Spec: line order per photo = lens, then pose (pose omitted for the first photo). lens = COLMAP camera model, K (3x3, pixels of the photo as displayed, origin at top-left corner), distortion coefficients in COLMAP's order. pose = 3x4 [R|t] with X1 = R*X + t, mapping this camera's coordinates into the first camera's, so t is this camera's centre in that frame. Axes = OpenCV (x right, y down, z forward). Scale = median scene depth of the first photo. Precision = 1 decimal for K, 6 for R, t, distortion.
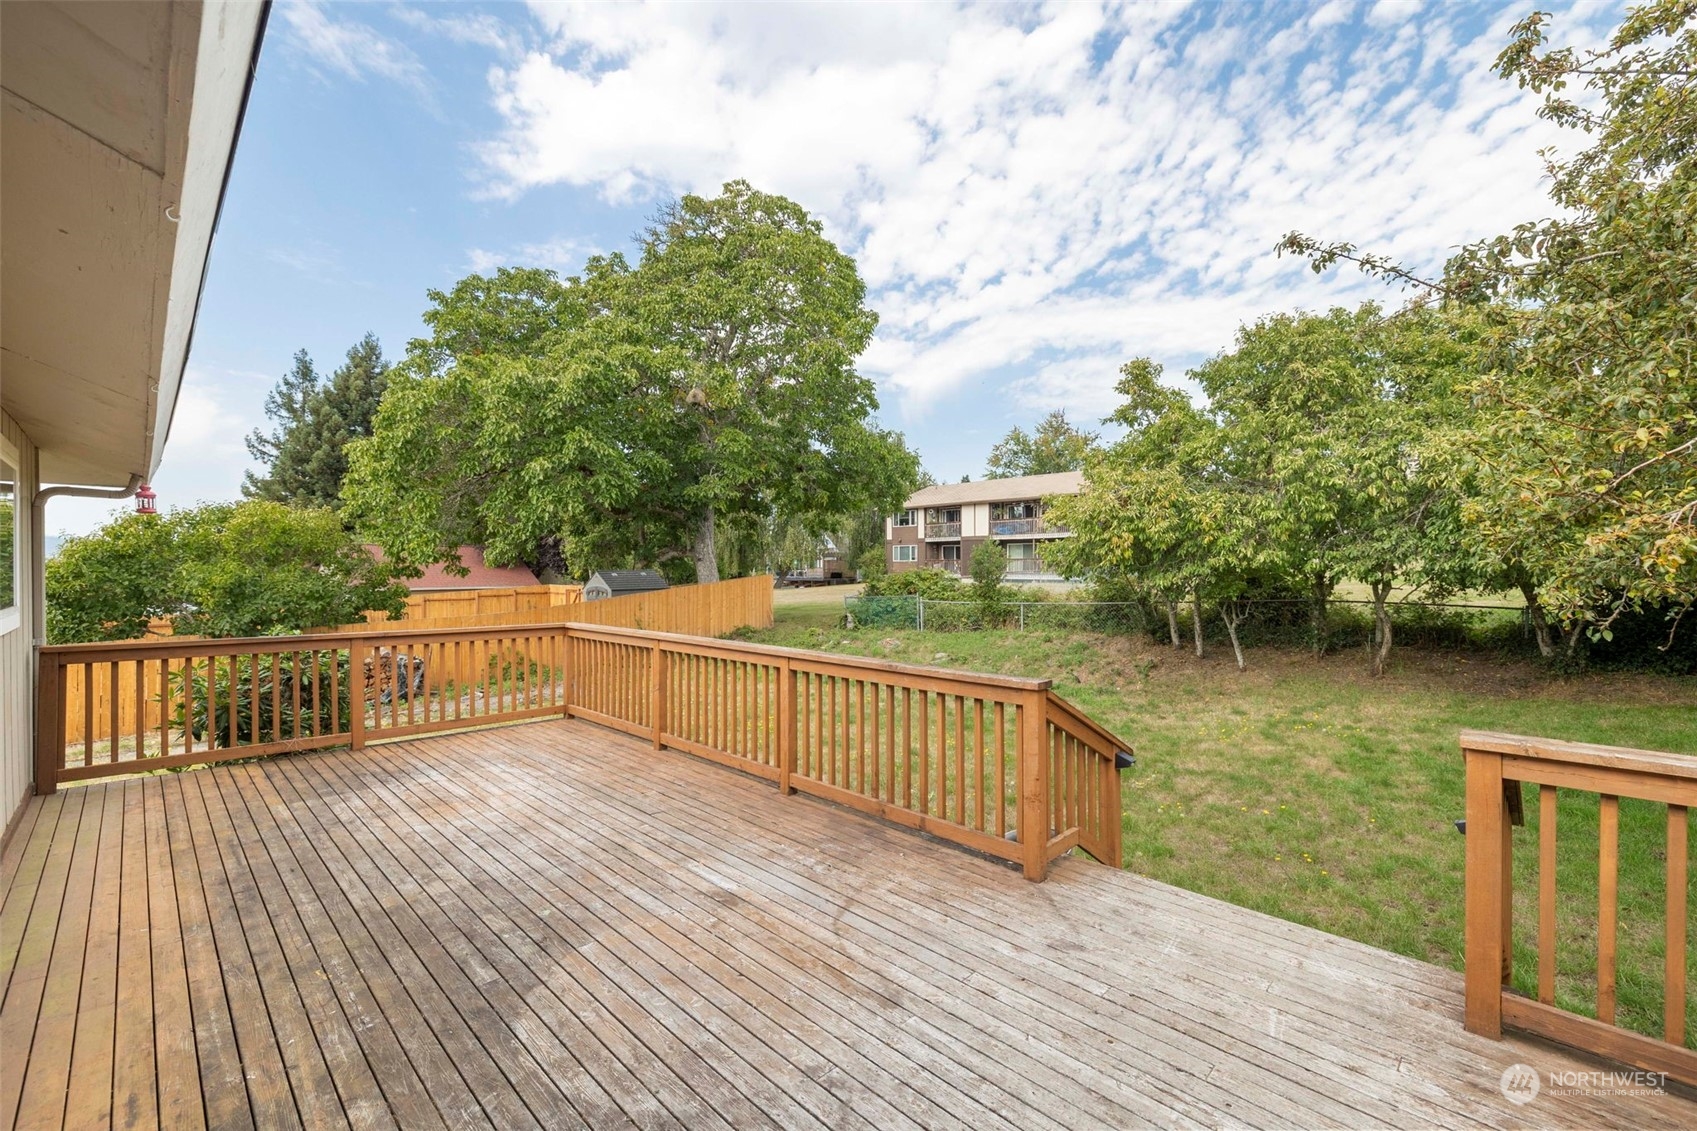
lens RADIAL K [[727.1, 0, 851.5], [0, 727.1, 568.5], [0, 0, 1]] dist [-0.001068, 0.000078]
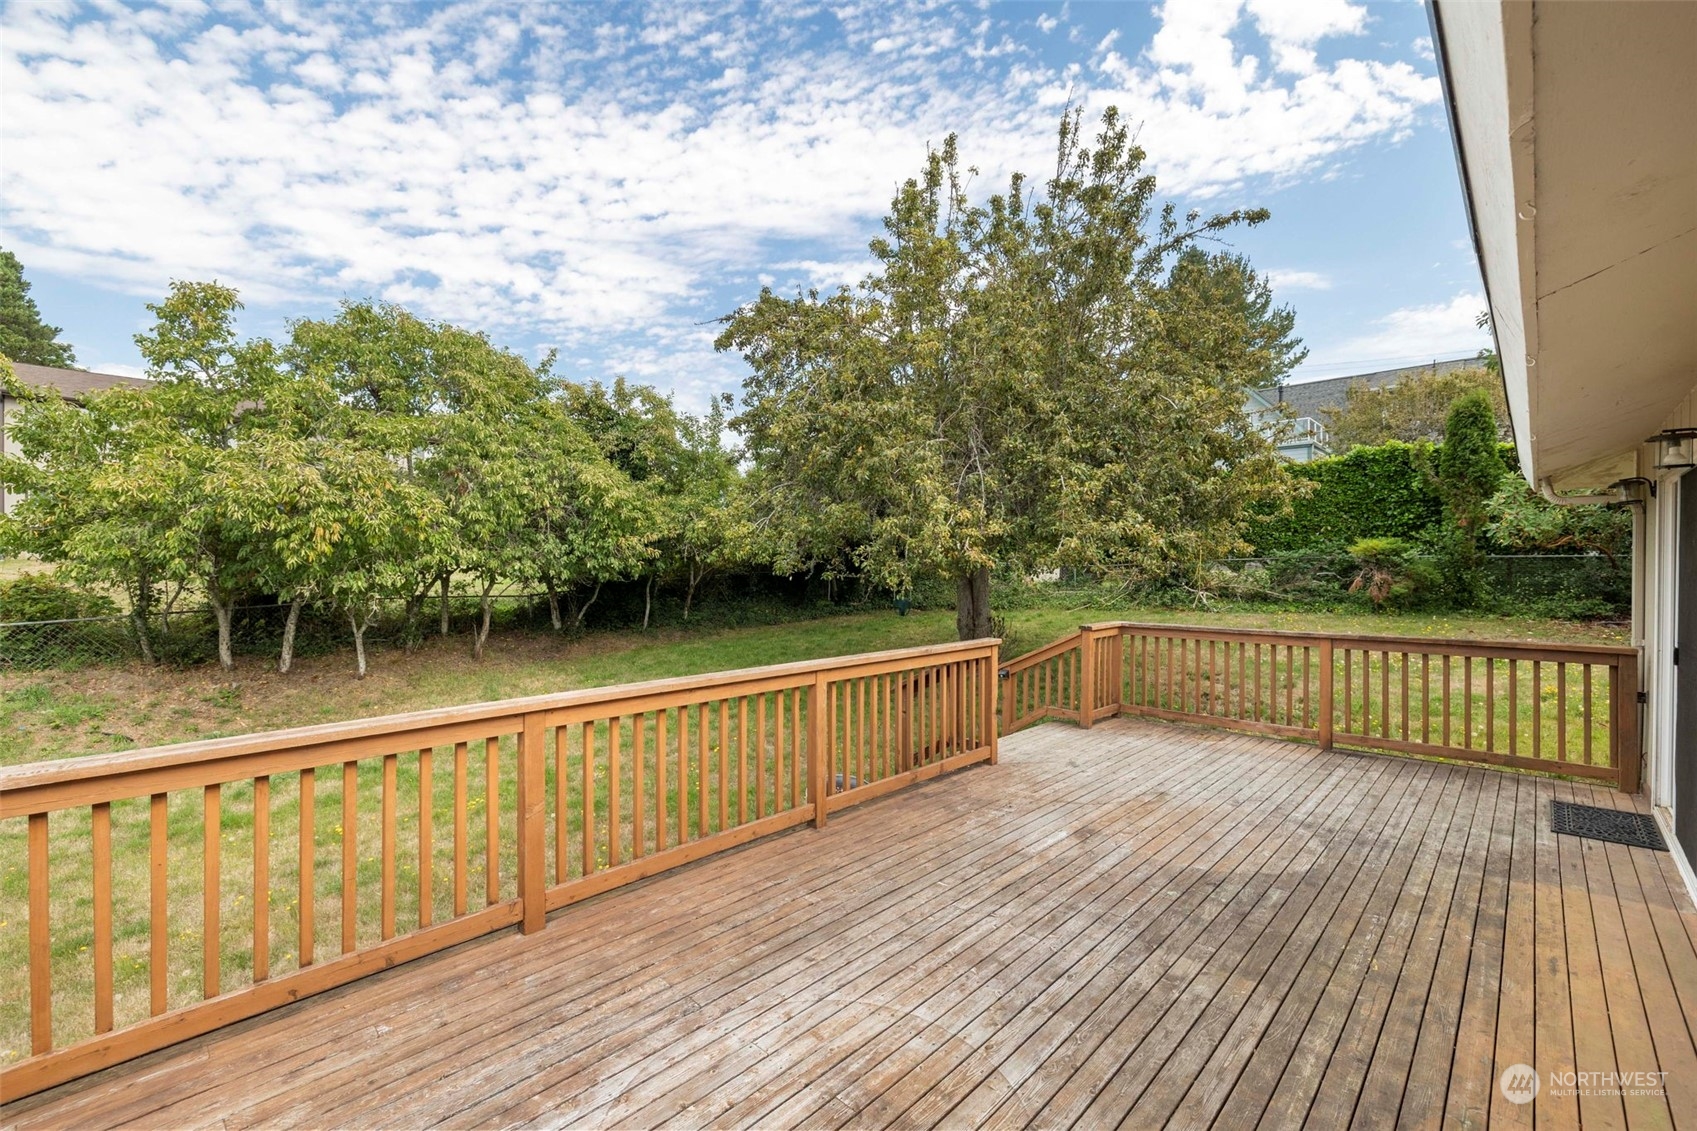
lens RADIAL K [[727.1, 0, 855.5], [0, 727.1, 565.7], [0, 0, 1]] dist [-0.001068, 0.000078]
pose [[-0.038819, -0.000530, 0.999246, -1.302525], [-0.000736, 1.000000, 0.000502, -0.006258], [-0.999246, -0.000716, -0.038819, 1.336838]]
